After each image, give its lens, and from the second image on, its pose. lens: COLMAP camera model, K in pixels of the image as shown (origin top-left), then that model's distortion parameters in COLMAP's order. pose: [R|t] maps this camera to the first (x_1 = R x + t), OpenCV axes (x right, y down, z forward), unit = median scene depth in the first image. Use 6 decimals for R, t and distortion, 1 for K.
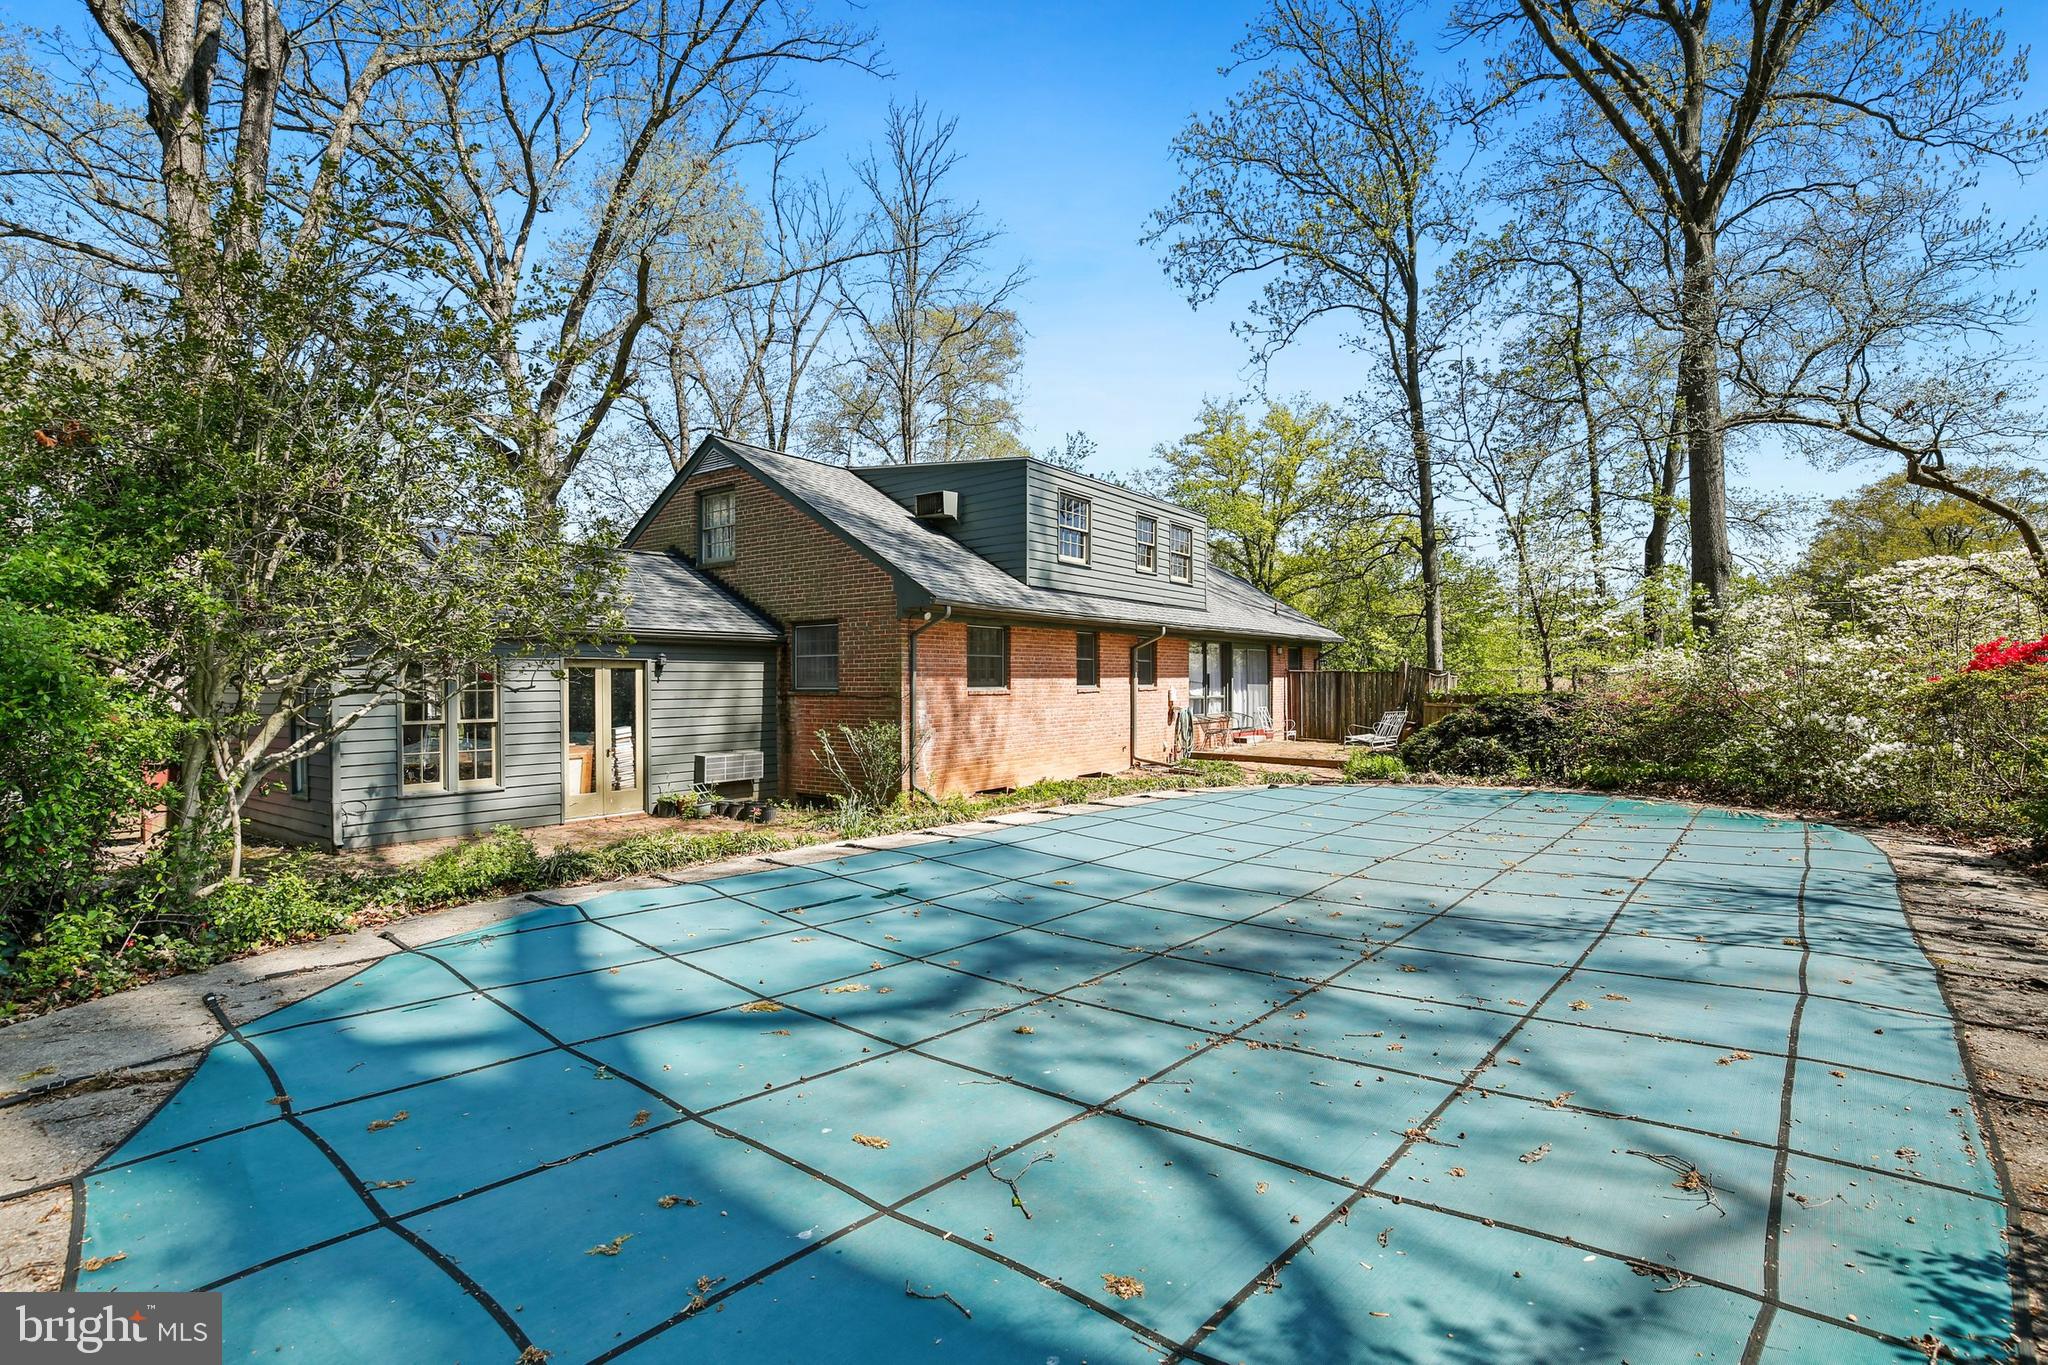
lens RADIAL K [[958.4, 0, 1017.7], [0, 958.4, 685.4], [0, 0, 1]] dist [-0.024674, 0.001347]
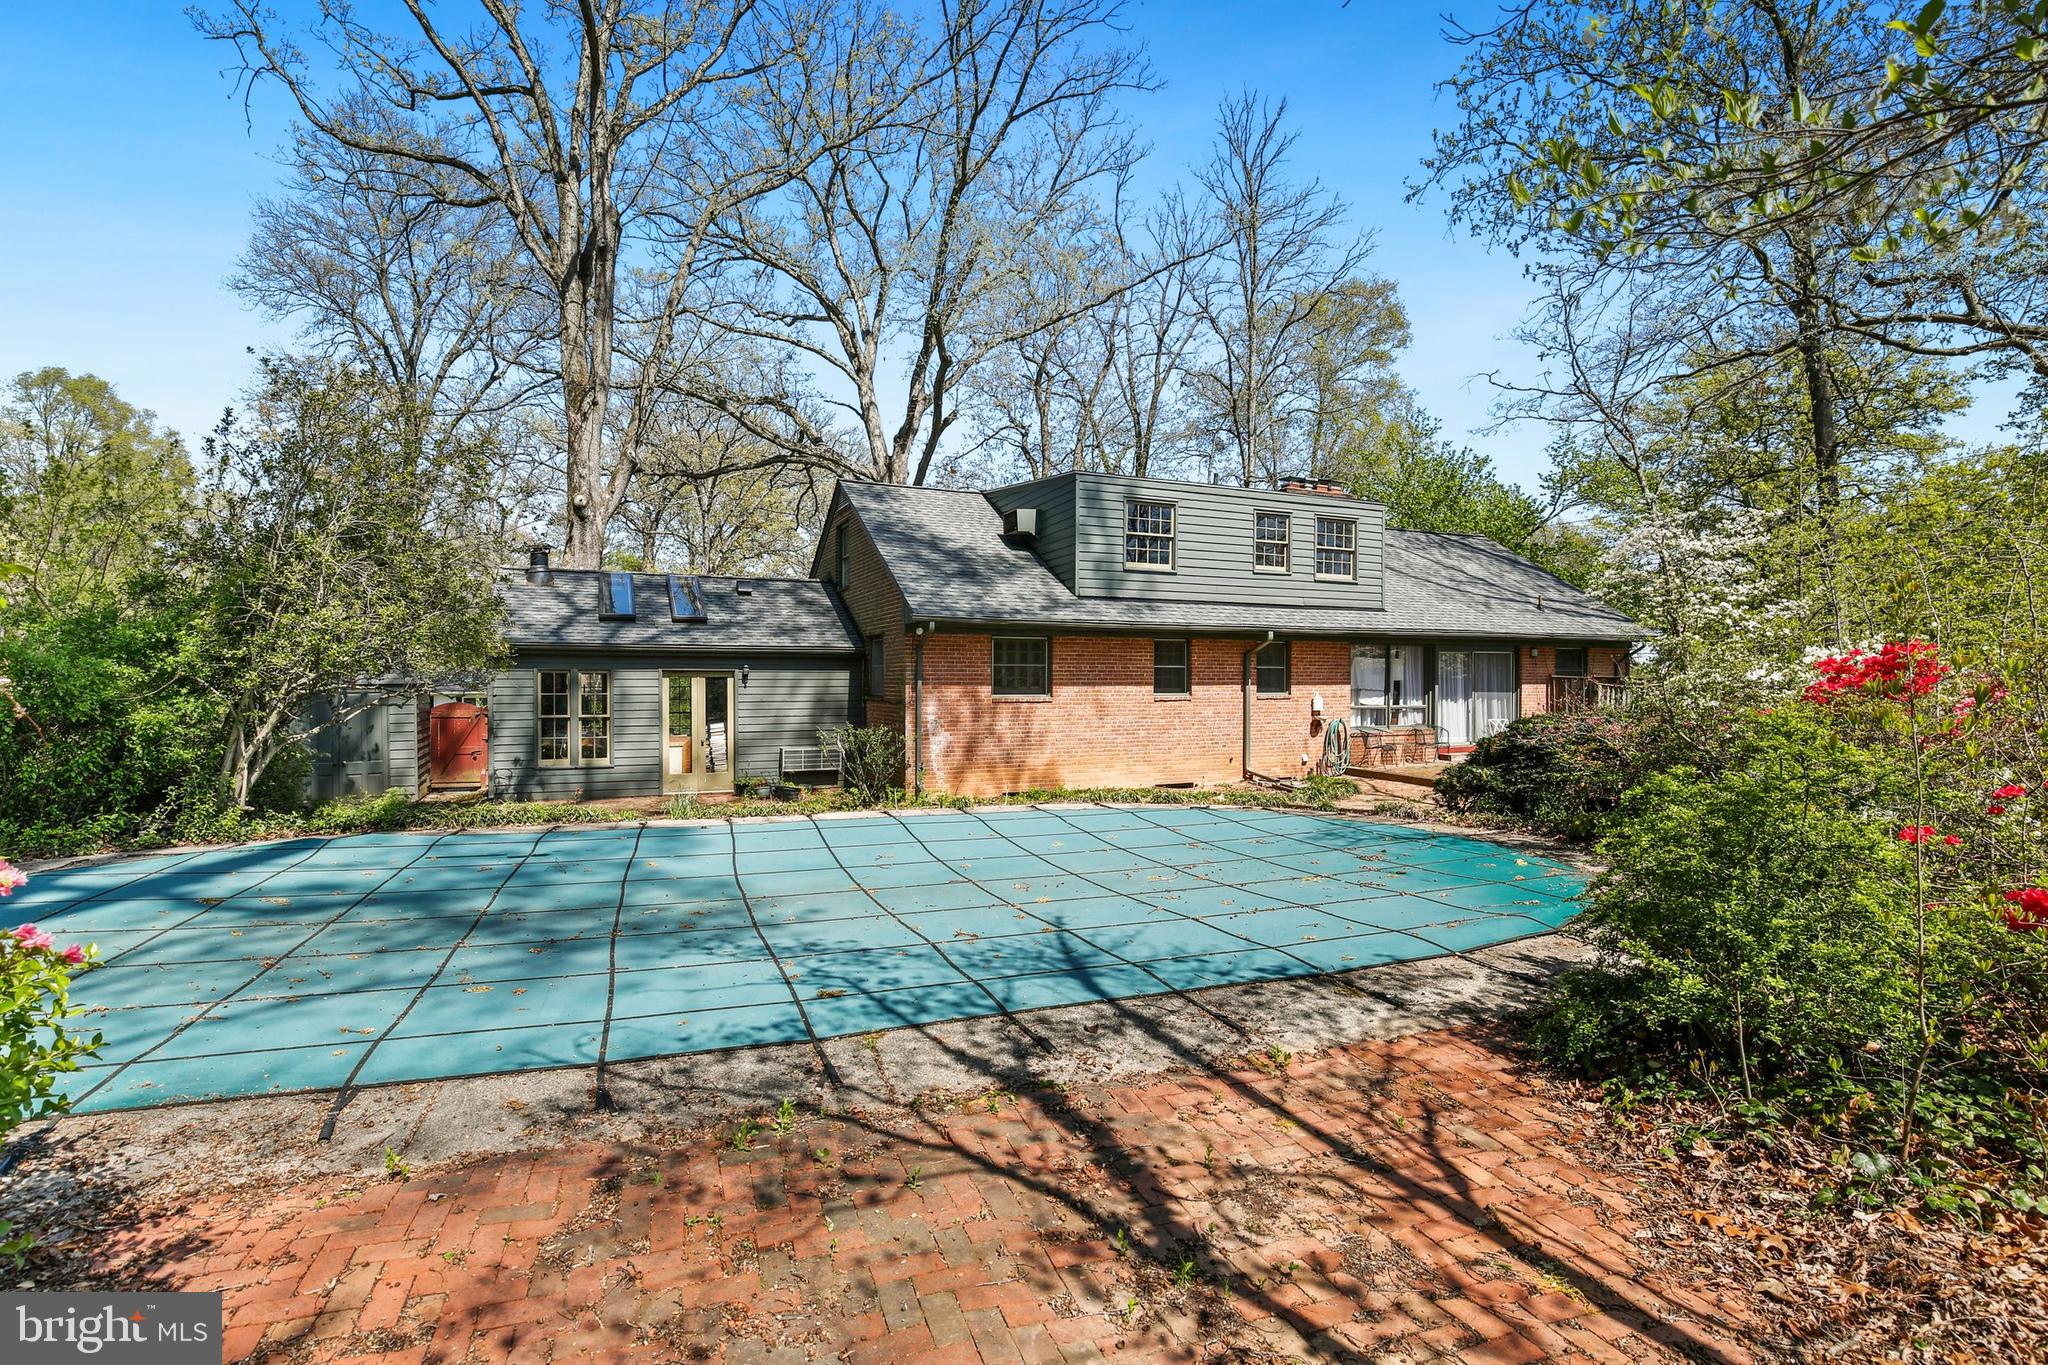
lens RADIAL K [[958.4, 0, 1004.3], [0, 958.4, 686.0], [0, 0, 1]] dist [-0.024674, 0.001347]
pose [[0.868711, 0.009149, -0.495234, 0.390551], [-0.008026, 0.999958, 0.004395, -0.010305], [0.495254, 0.000157, 0.868748, 0.058464]]
